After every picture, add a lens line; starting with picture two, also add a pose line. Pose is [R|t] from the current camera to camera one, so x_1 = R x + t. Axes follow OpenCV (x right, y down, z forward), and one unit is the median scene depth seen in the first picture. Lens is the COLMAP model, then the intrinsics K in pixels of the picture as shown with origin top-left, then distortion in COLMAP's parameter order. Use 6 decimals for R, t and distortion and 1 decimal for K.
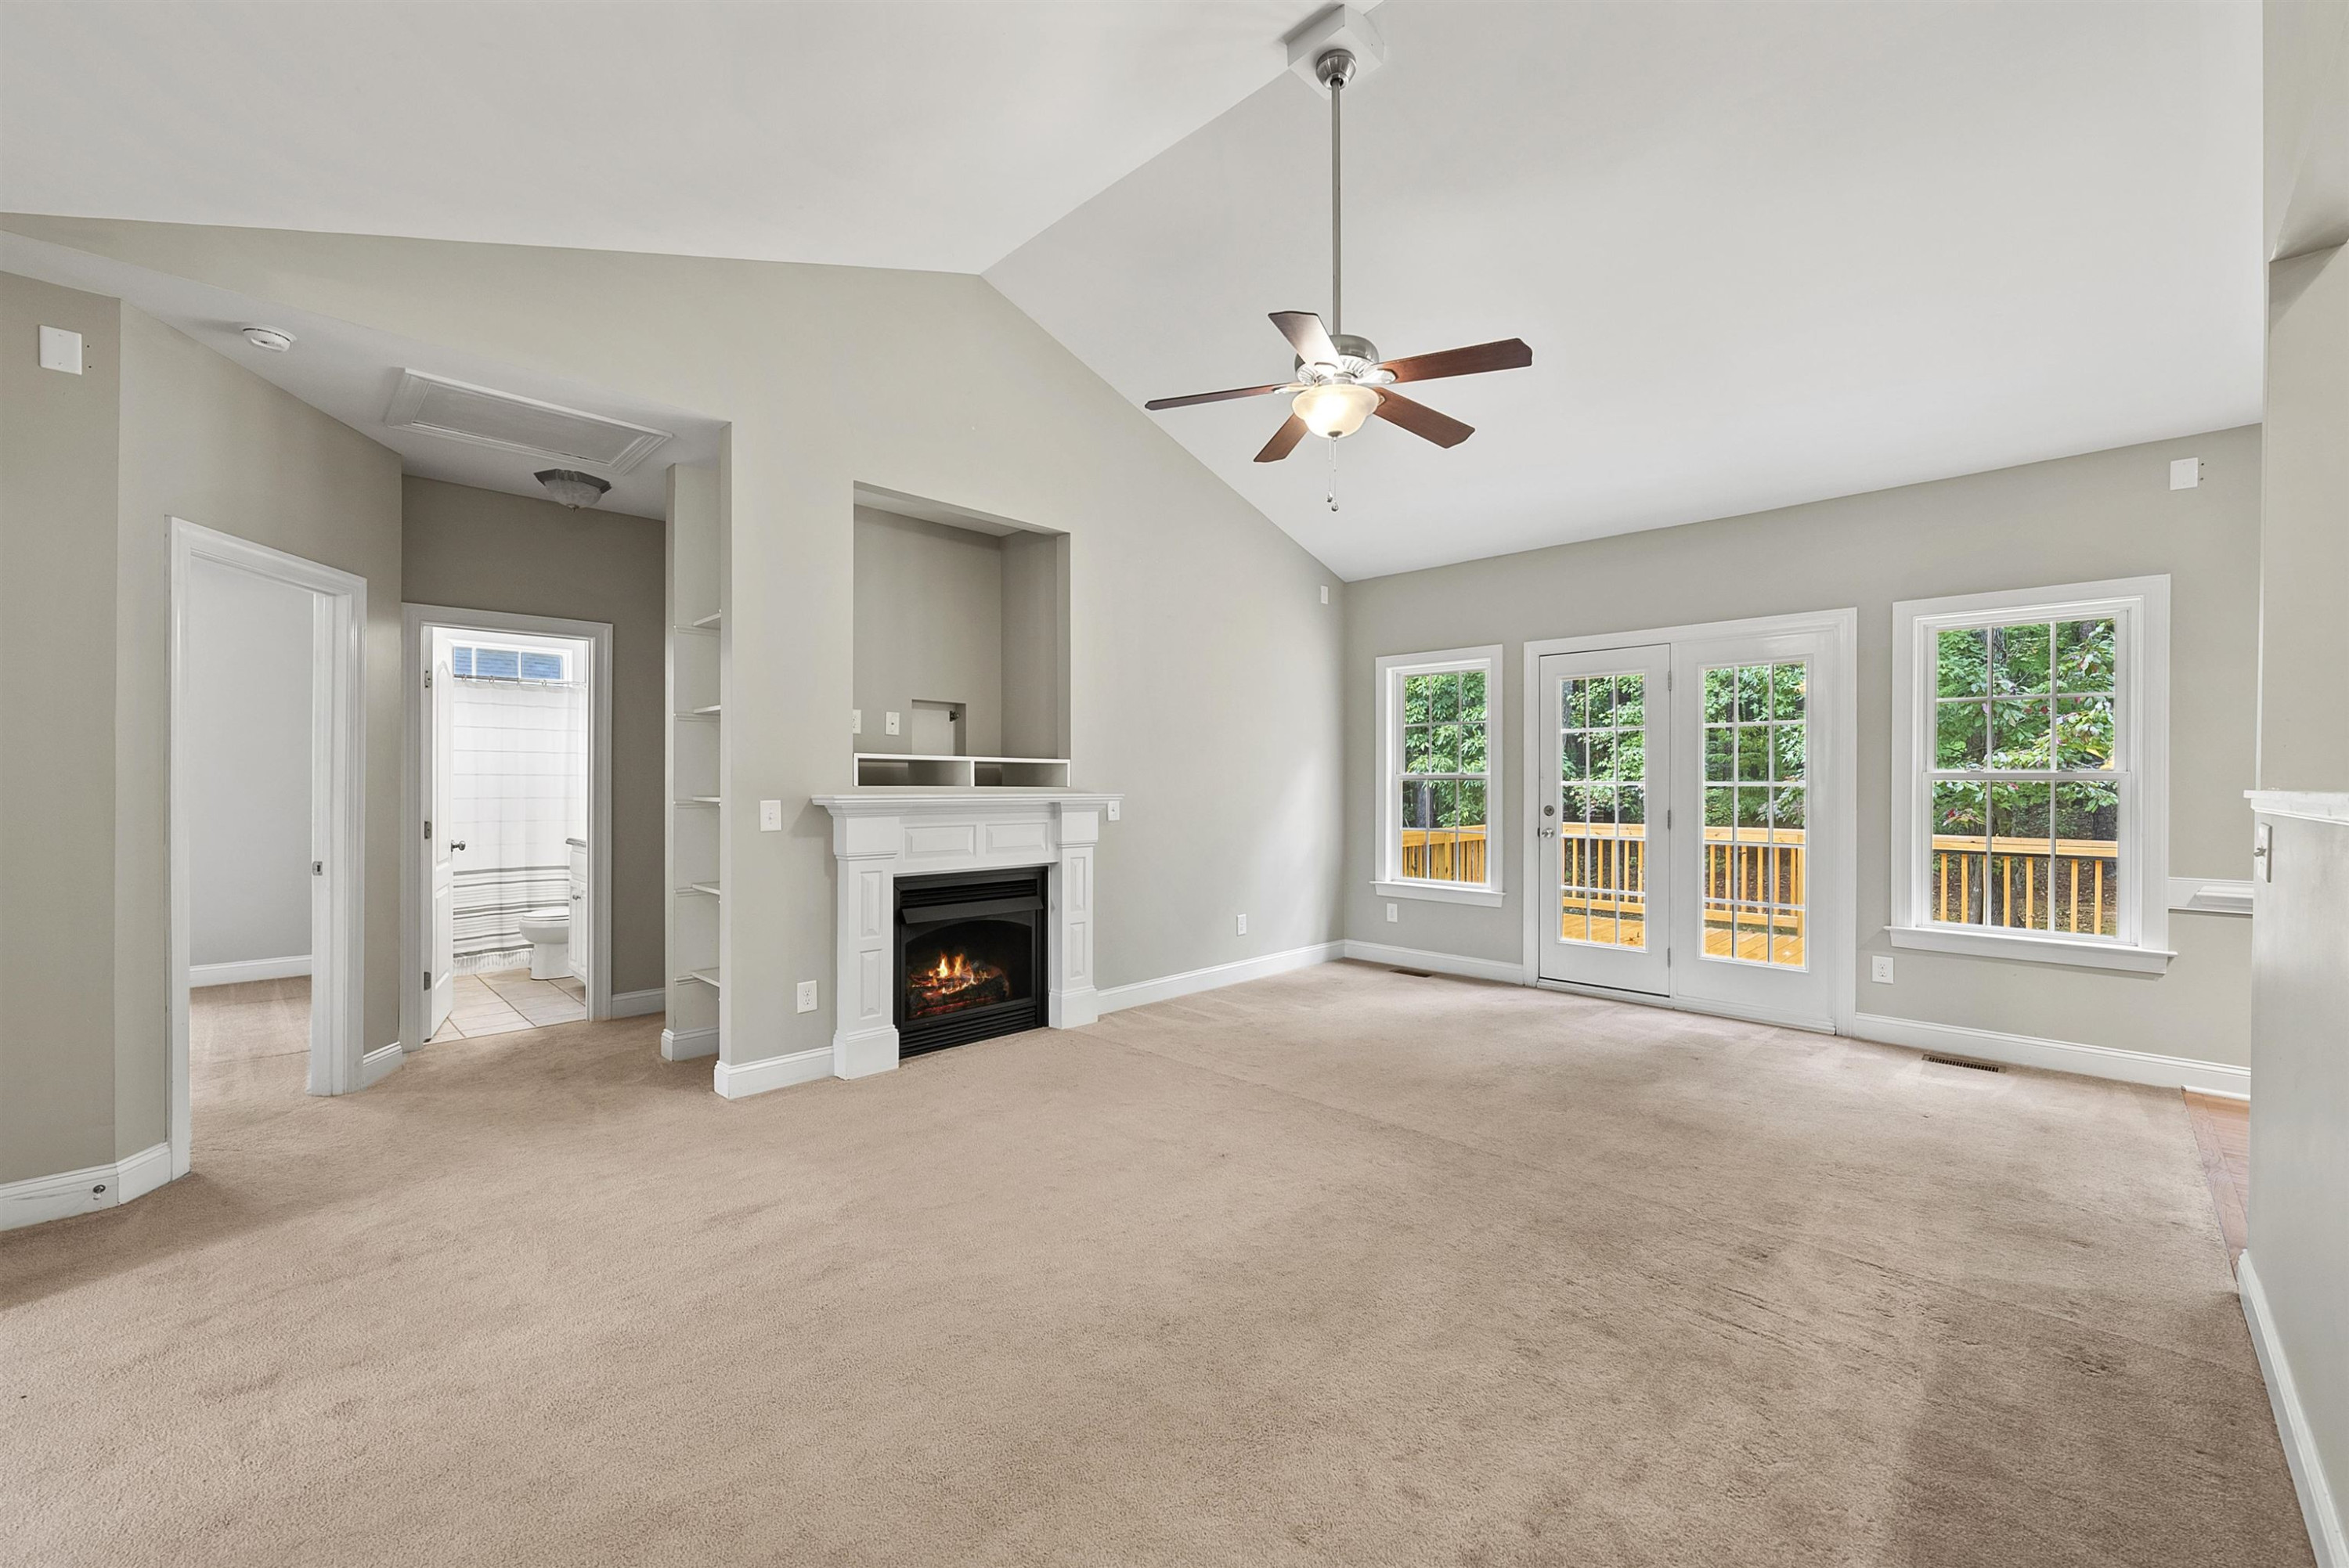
lens RADIAL K [[930.3, 0, 1180.0], [0, 930.3, 781.8], [0, 0, 1]] dist [-0.002837, 0.000188]
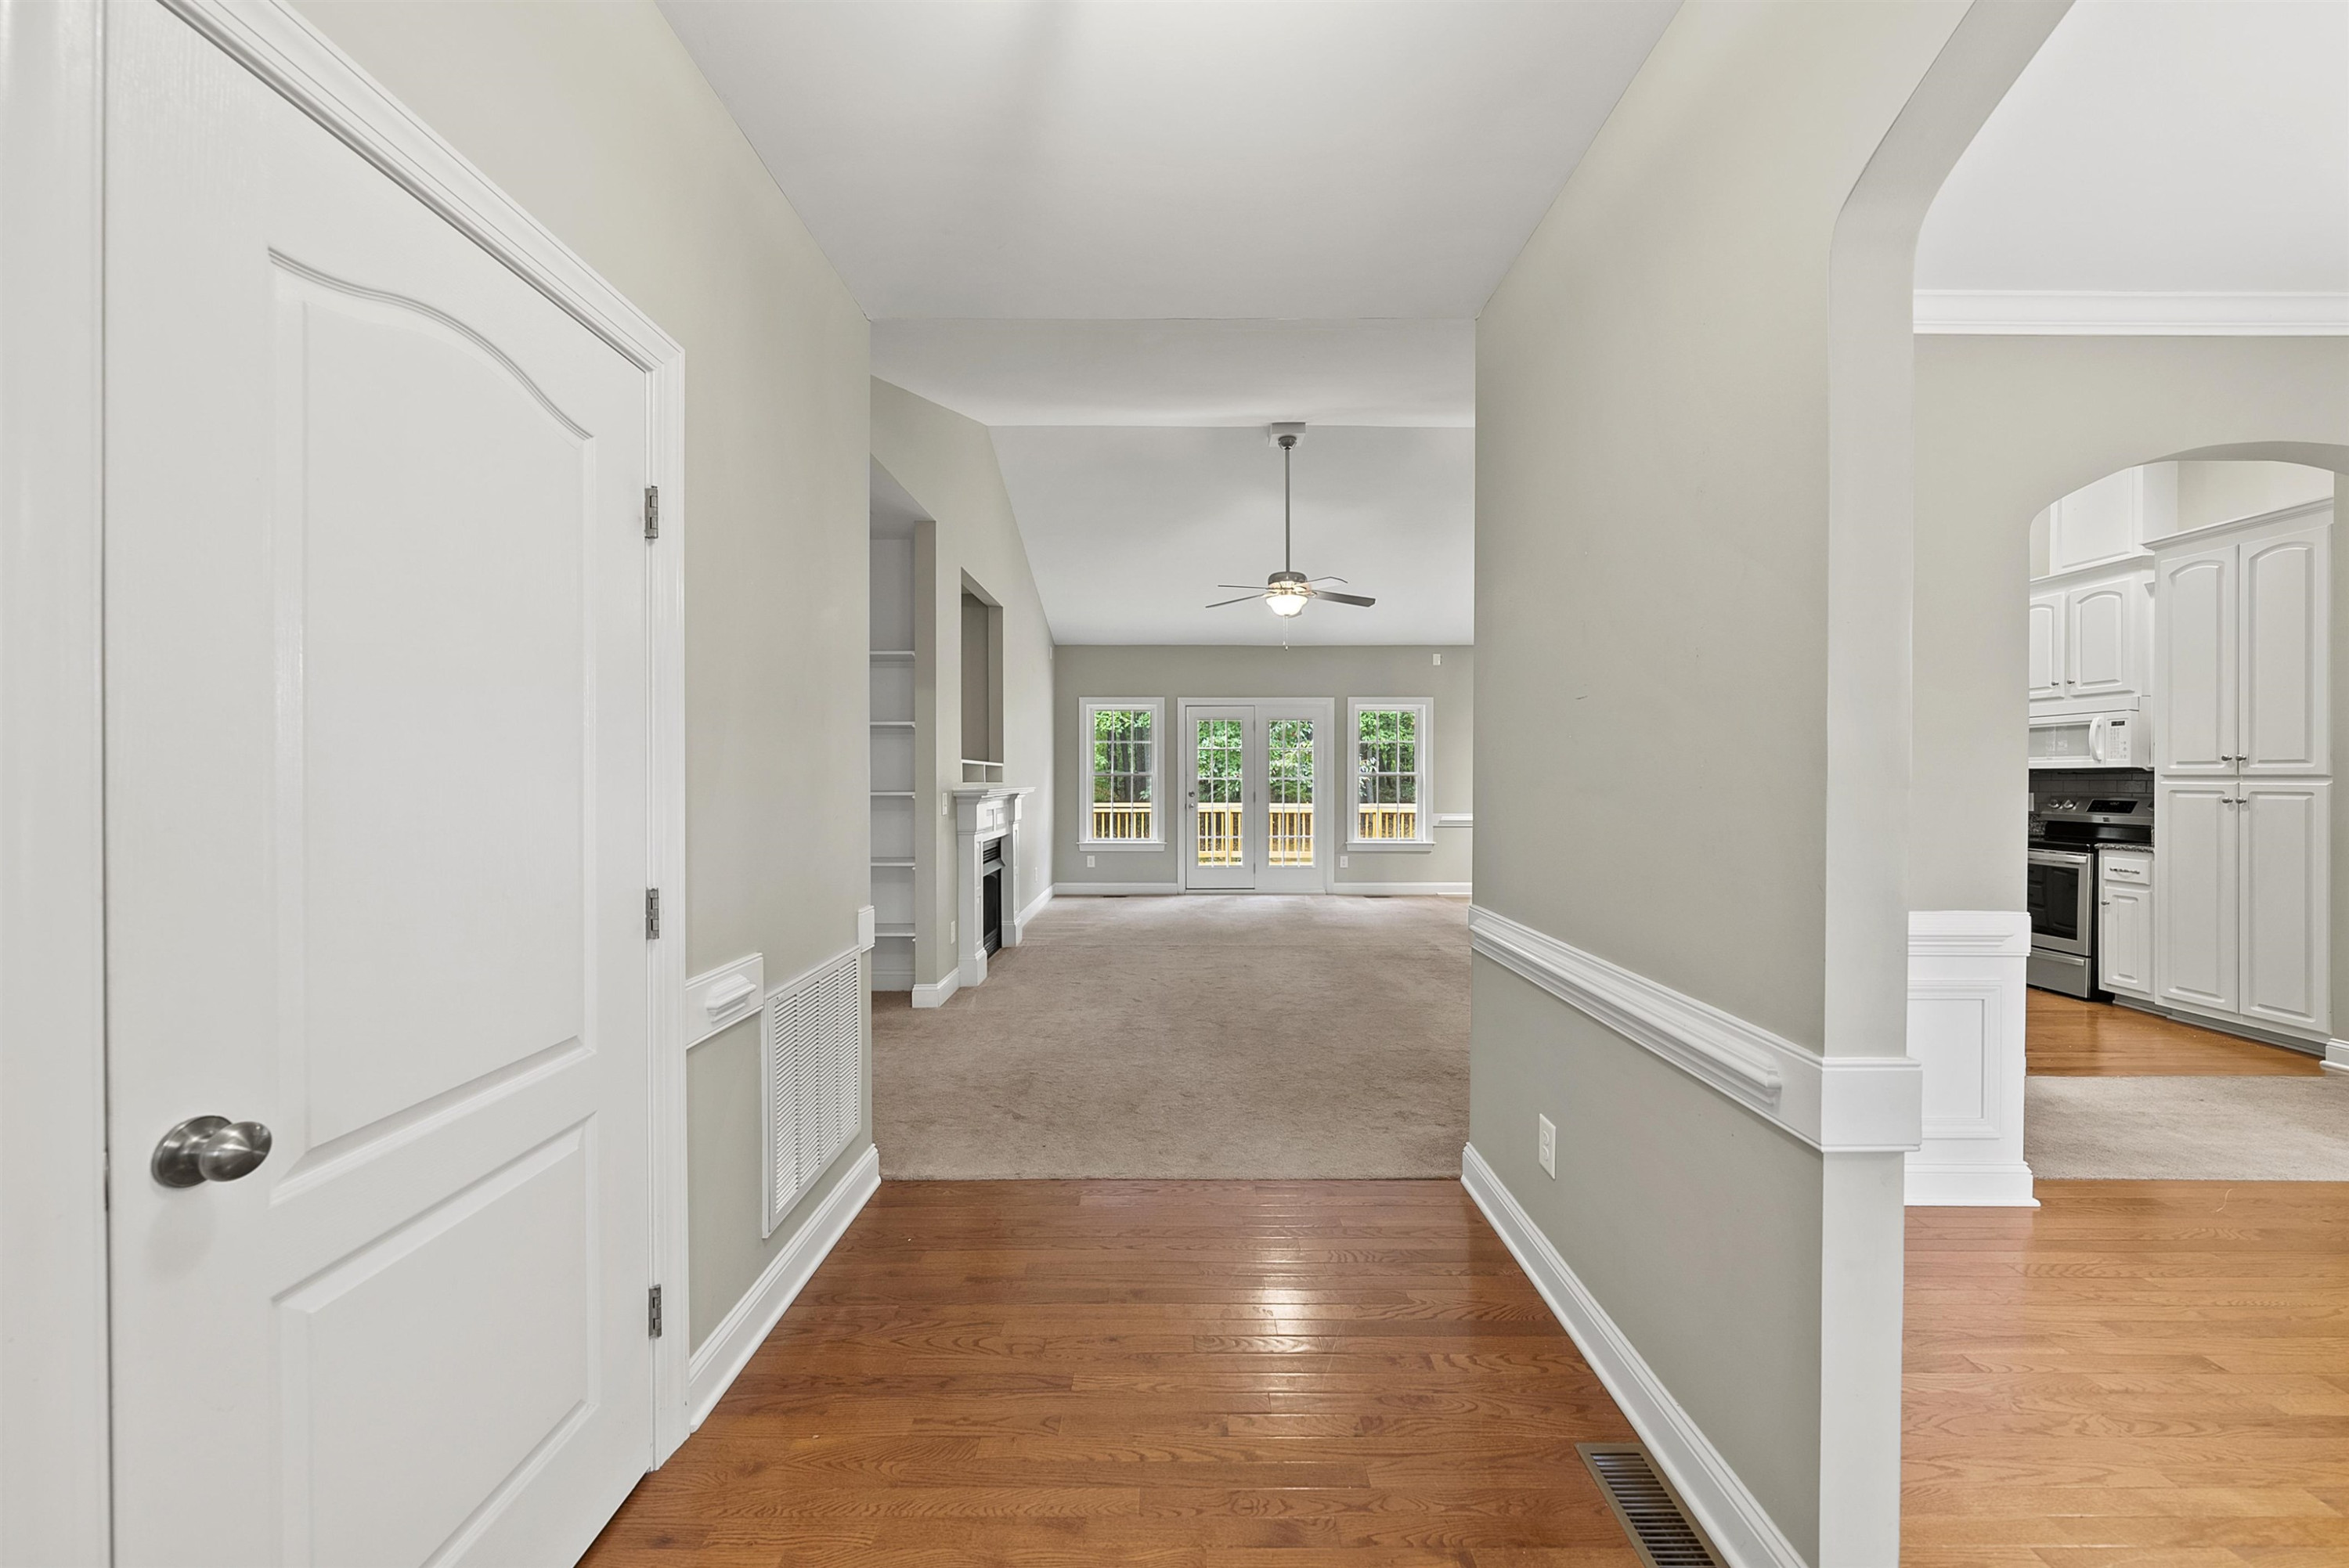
lens RADIAL K [[799.8, 0, 1180.7], [0, 799.8, 780.1], [0, 0, 1]] dist [-0.004594, 0.001049]
pose [[0.711178, -0.006576, 0.702981, -0.833028], [0.001714, 0.999969, 0.007620, -0.008323], [-0.703010, -0.004215, 0.711168, -0.082388]]
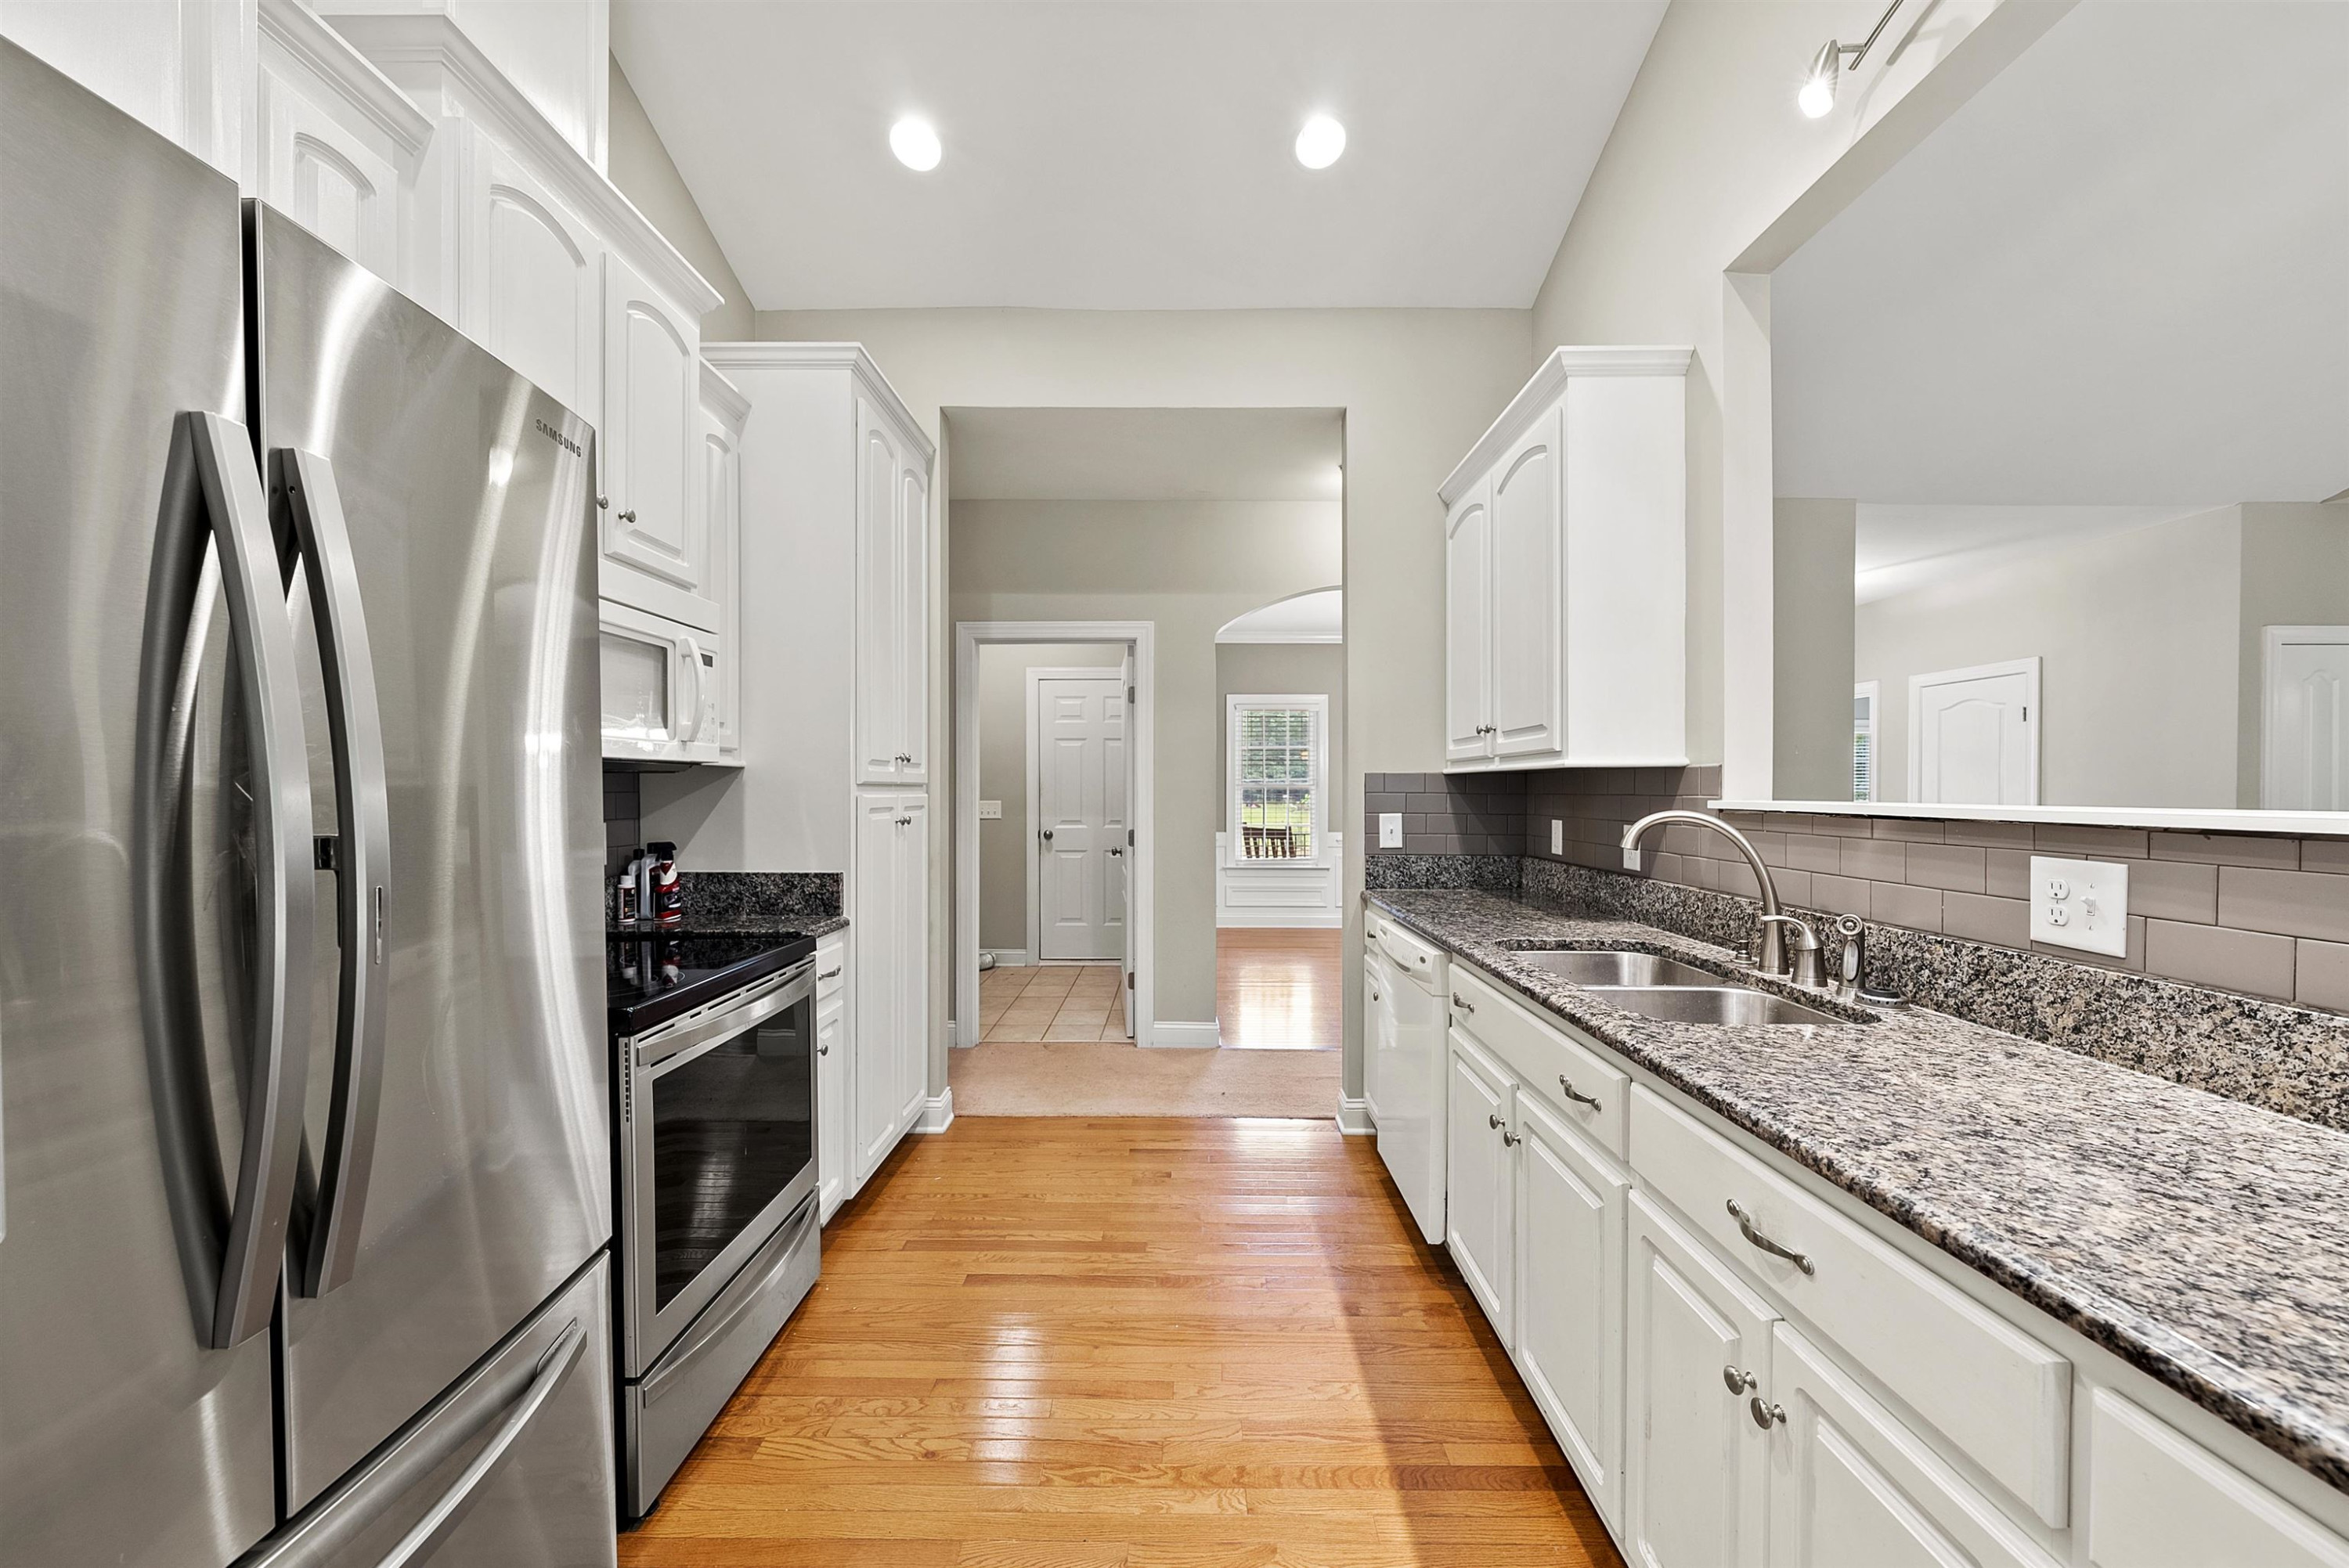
lens RADIAL K [[849.9, 0, 1176.7], [0, 849.9, 796.5], [0, 0, 1]] dist [-0.003516, 0.000245]
pose [[-0.719215, 0.000123, -0.694788, 0.799056], [-0.005444, 0.999968, 0.005812, -0.000225], [0.694766, 0.007962, -0.719191, 0.300232]]
